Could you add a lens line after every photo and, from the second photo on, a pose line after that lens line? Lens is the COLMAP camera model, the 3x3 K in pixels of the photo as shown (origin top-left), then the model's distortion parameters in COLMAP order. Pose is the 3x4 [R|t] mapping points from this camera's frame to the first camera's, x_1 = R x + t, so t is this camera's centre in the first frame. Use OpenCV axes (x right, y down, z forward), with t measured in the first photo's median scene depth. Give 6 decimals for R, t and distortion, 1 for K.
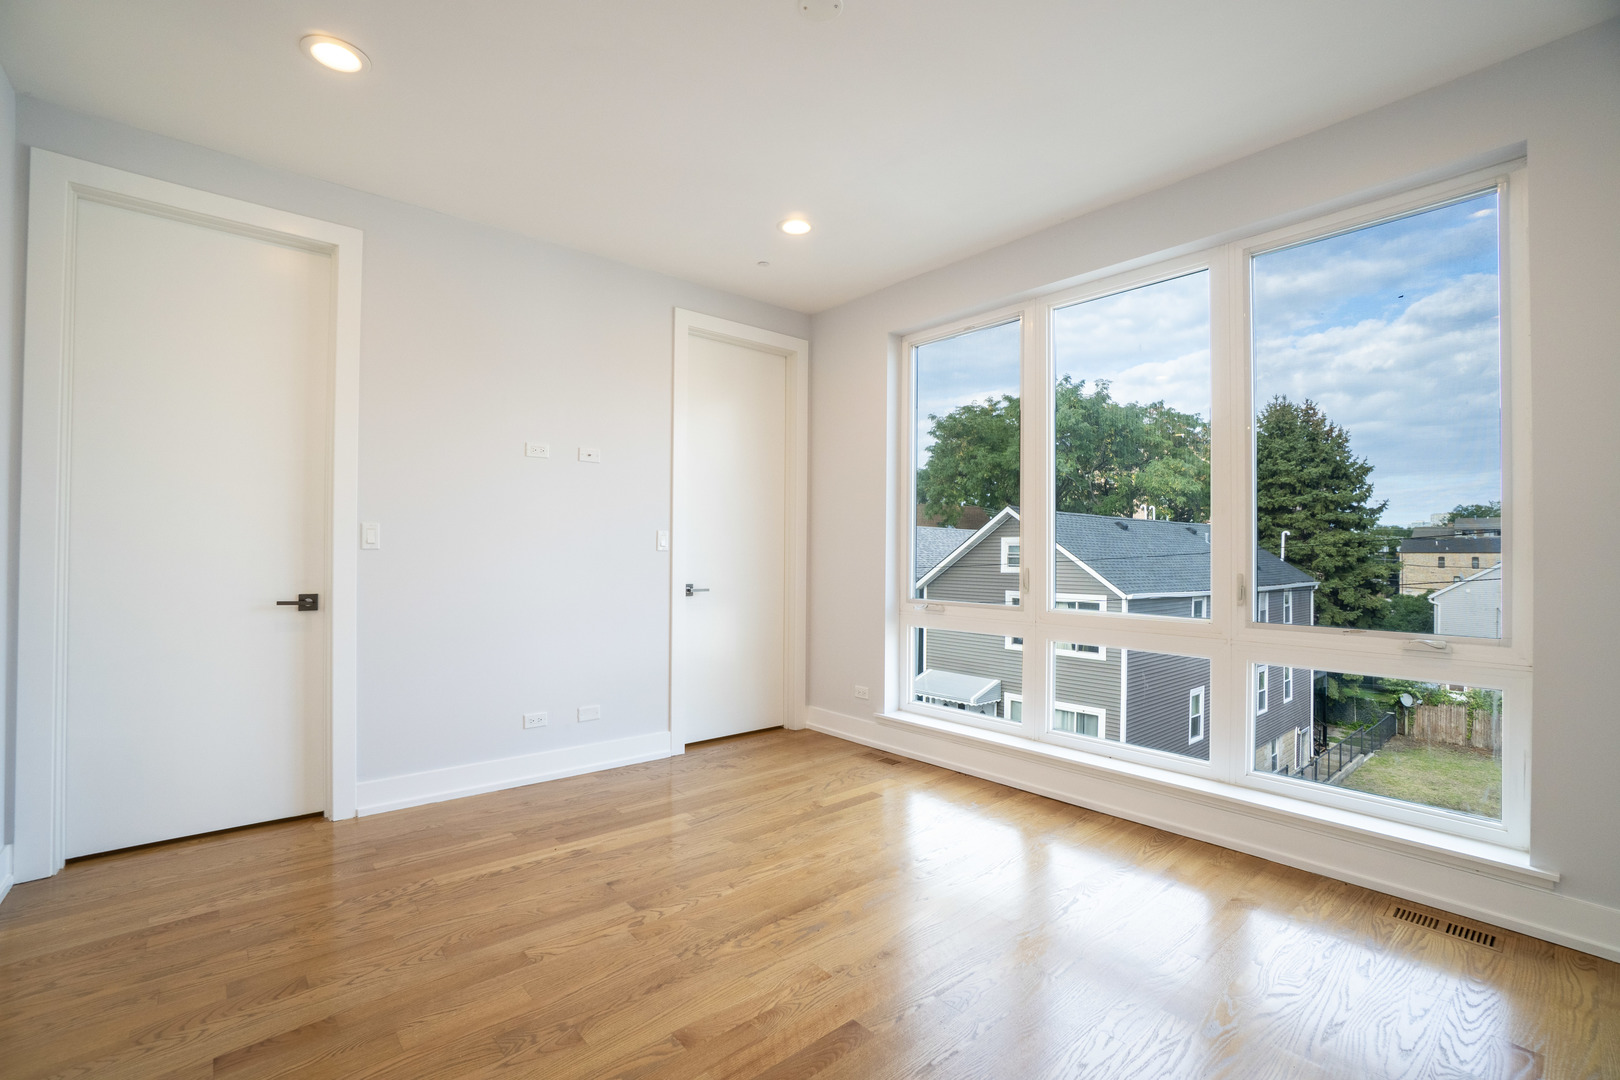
lens RADIAL K [[722.4, 0, 818.2], [0, 722.4, 538.1], [0, 0, 1]] dist [0.009249, -0.000460]
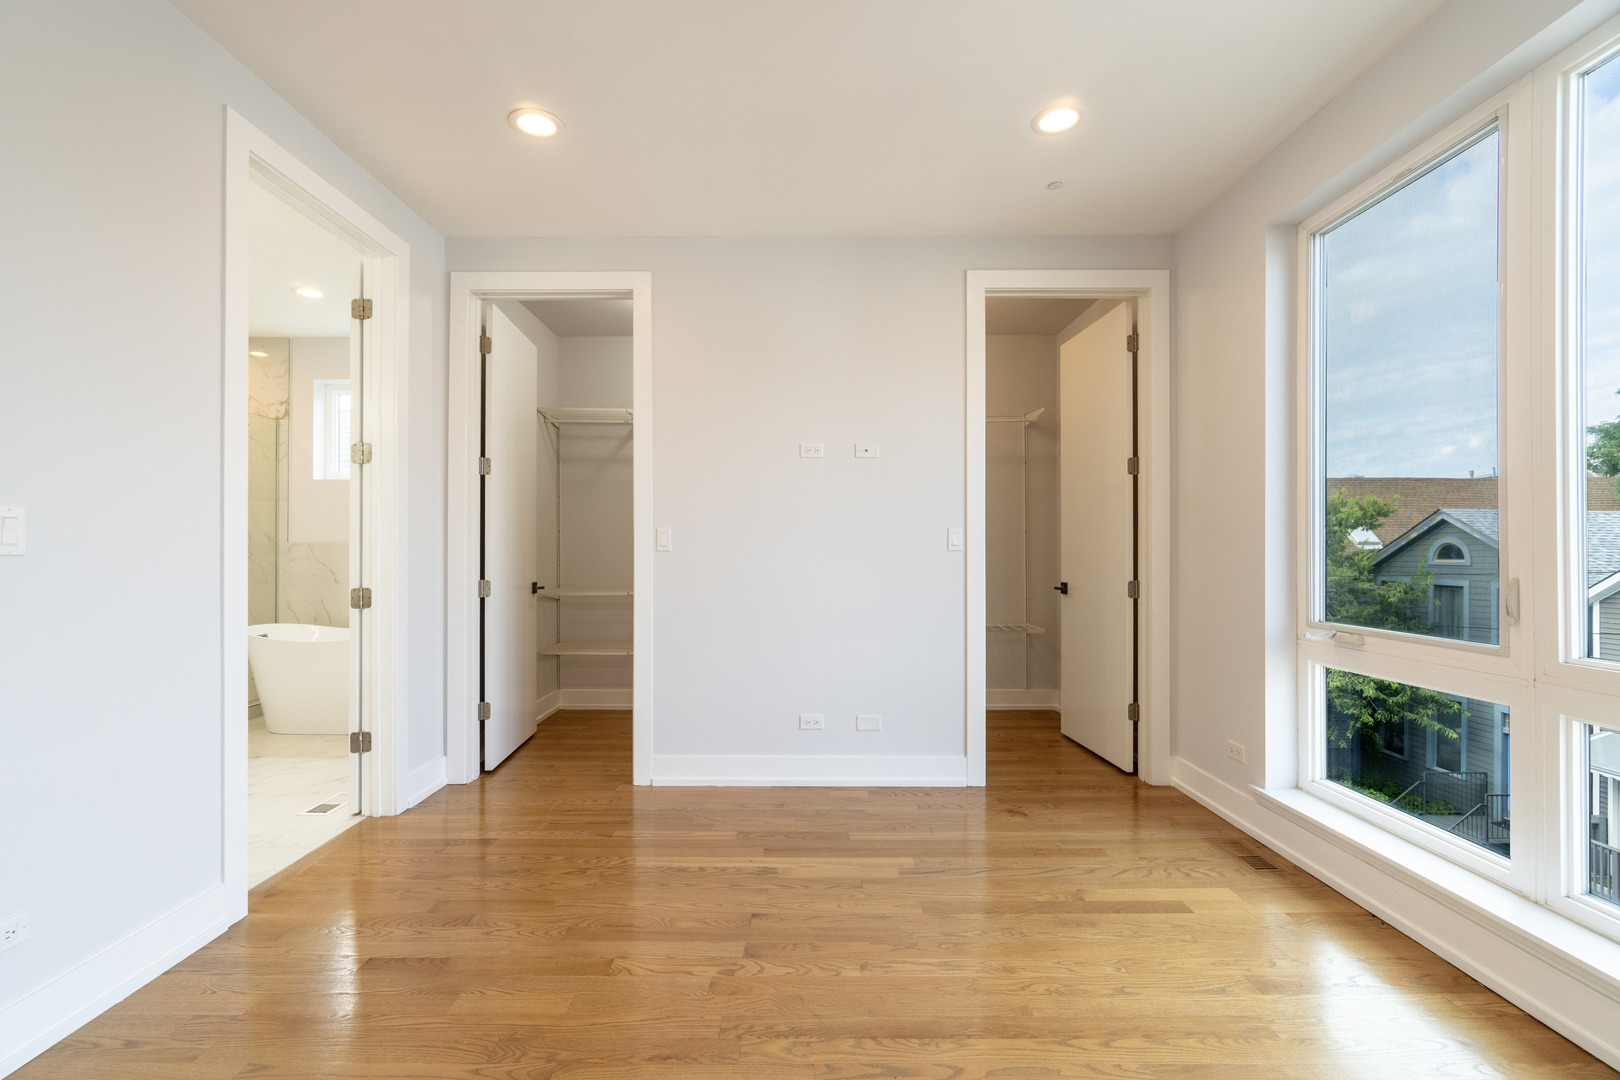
lens RADIAL K [[722.4, 0, 810.8], [0, 722.4, 546.3], [0, 0, 1]] dist [0.009249, -0.000460]
pose [[0.758531, -0.011288, -0.651539, 0.289948], [0.018608, 0.999817, 0.004342, 0.005912], [0.651371, -0.015417, 0.758603, 0.282829]]
